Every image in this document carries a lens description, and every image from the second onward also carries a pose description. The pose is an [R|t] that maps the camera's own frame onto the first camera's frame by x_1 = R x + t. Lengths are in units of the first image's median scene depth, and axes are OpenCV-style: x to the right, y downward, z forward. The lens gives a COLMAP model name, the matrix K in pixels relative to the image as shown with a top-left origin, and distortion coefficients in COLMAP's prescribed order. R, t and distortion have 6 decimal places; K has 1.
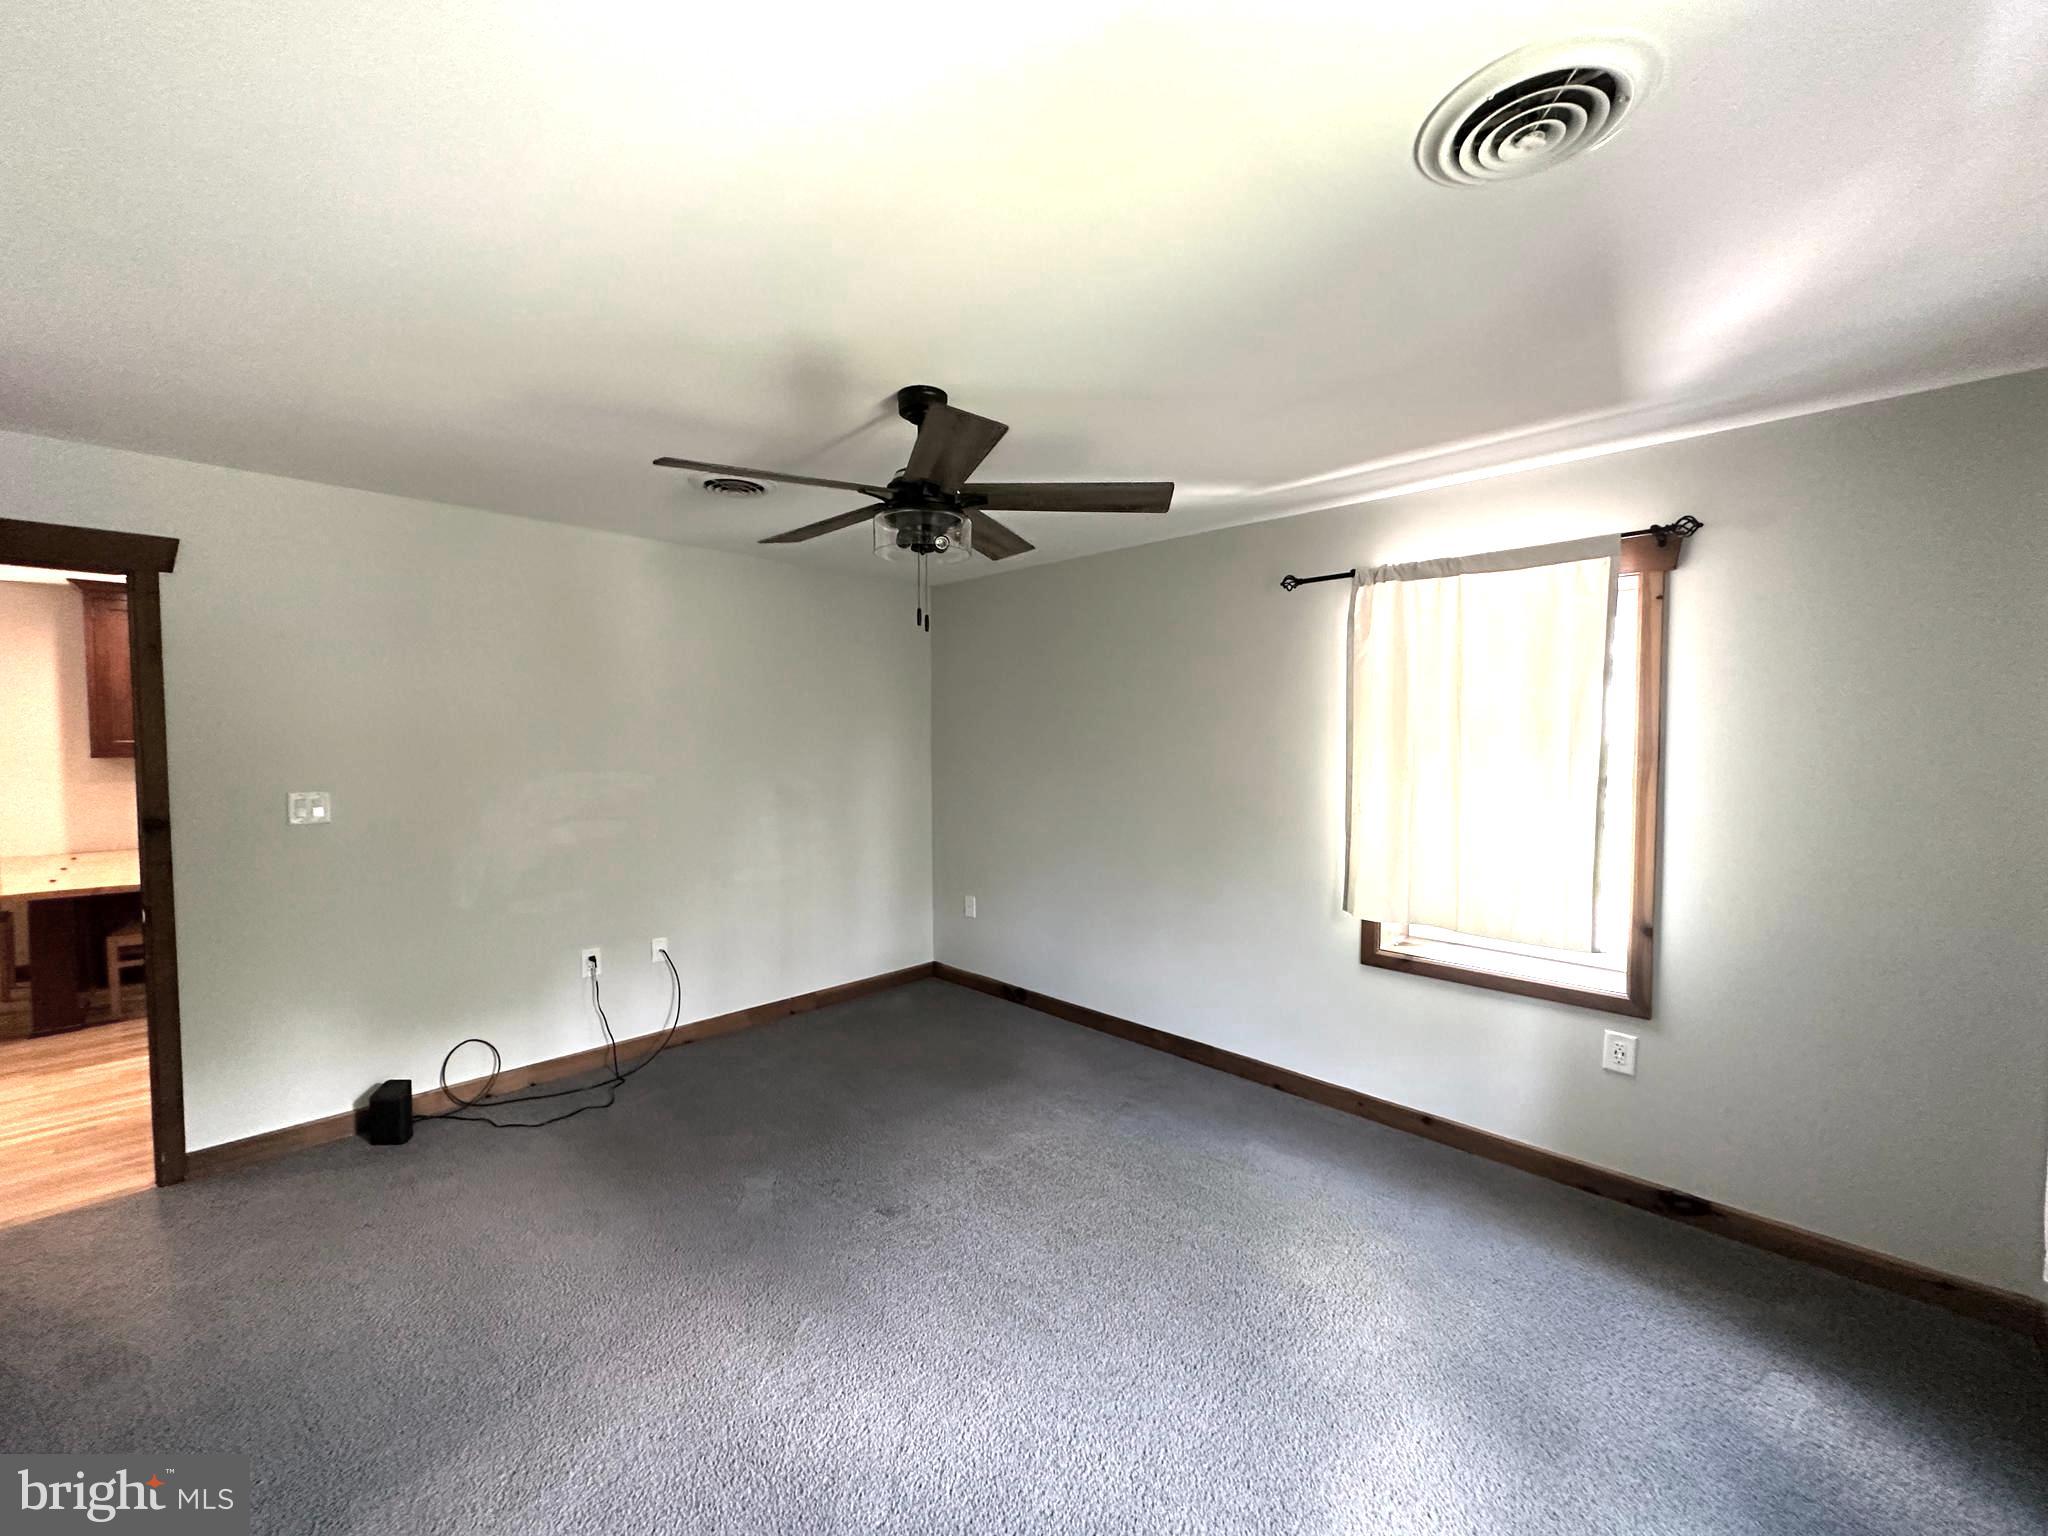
lens RADIAL K [[817.0, 0, 1022.7], [0, 817.0, 767.6], [0, 0, 1]] dist [-0.002867, 0.000733]
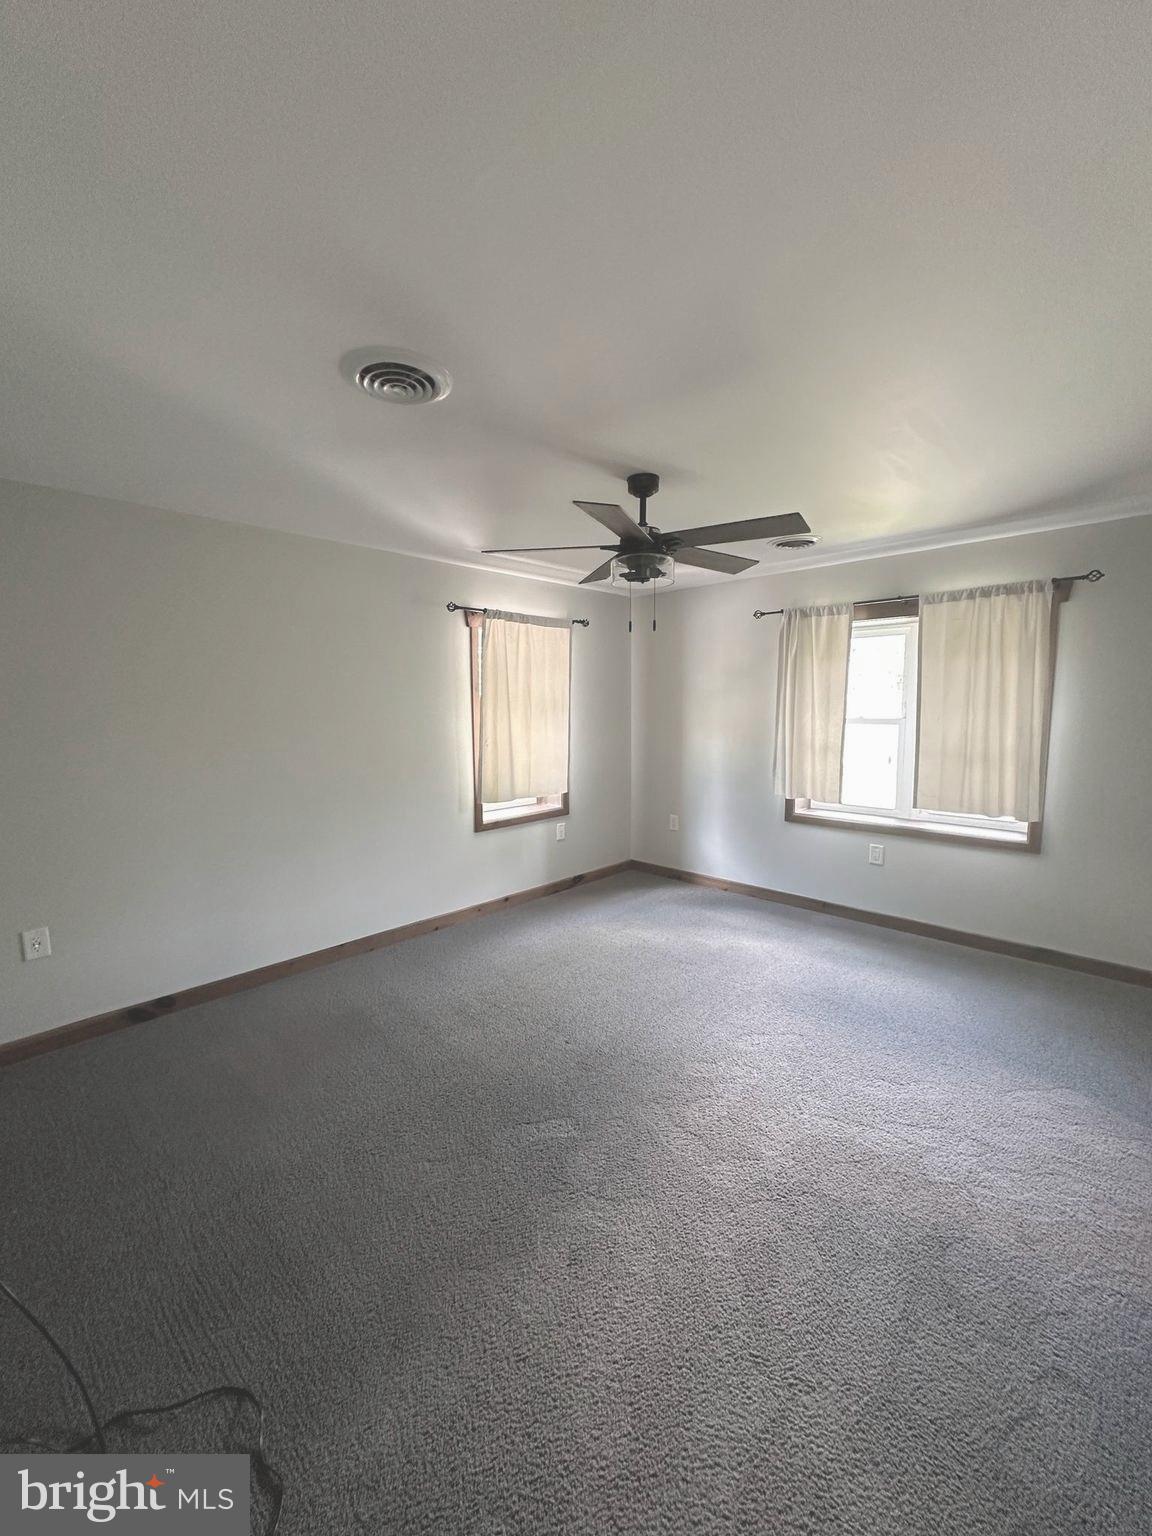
lens RADIAL K [[612.7, 0, 575.8], [0, 612.7, 766.3], [0, 0, 1]] dist [-0.002867, 0.000733]
pose [[-0.008953, -0.101376, 0.994808, -0.992236], [0.048642, 0.993626, 0.101693, -0.029602], [-0.998776, 0.049300, -0.003965, 0.869606]]
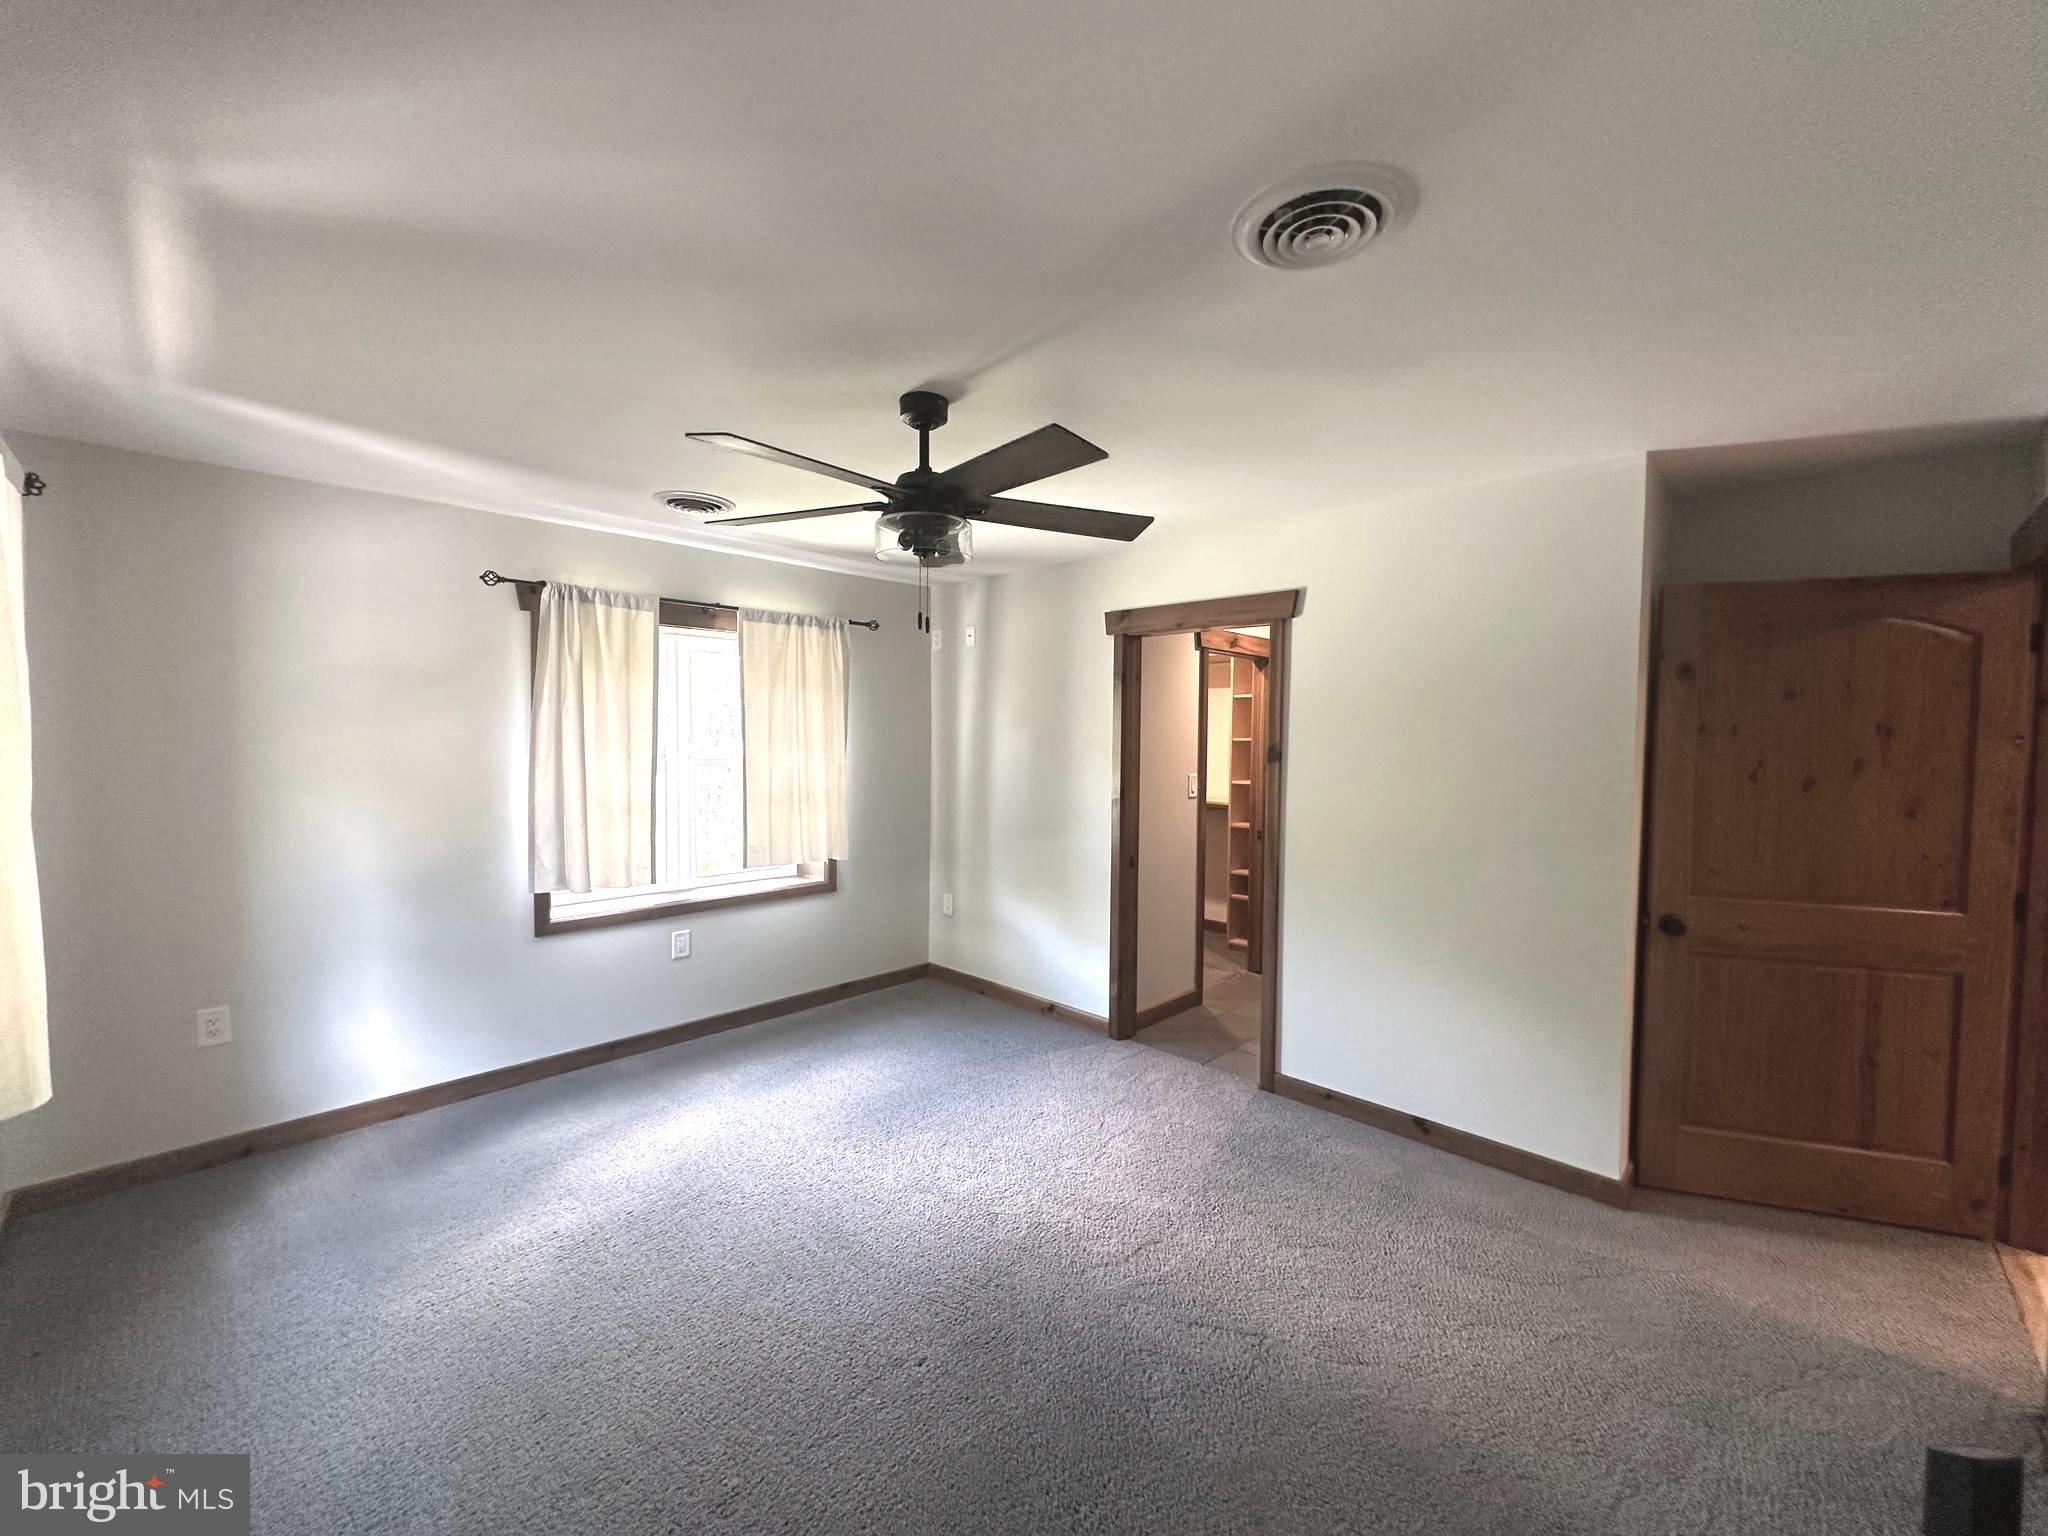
lens RADIAL K [[817.0, 0, 1022.7], [0, 817.0, 767.6], [0, 0, 1]] dist [-0.002867, 0.000733]
pose [[-0.999976, -0.006803, 0.001446, -0.192824], [-0.006667, 0.996814, 0.079485, -0.060996], [-0.001982, 0.079474, -0.996835, 1.525410]]
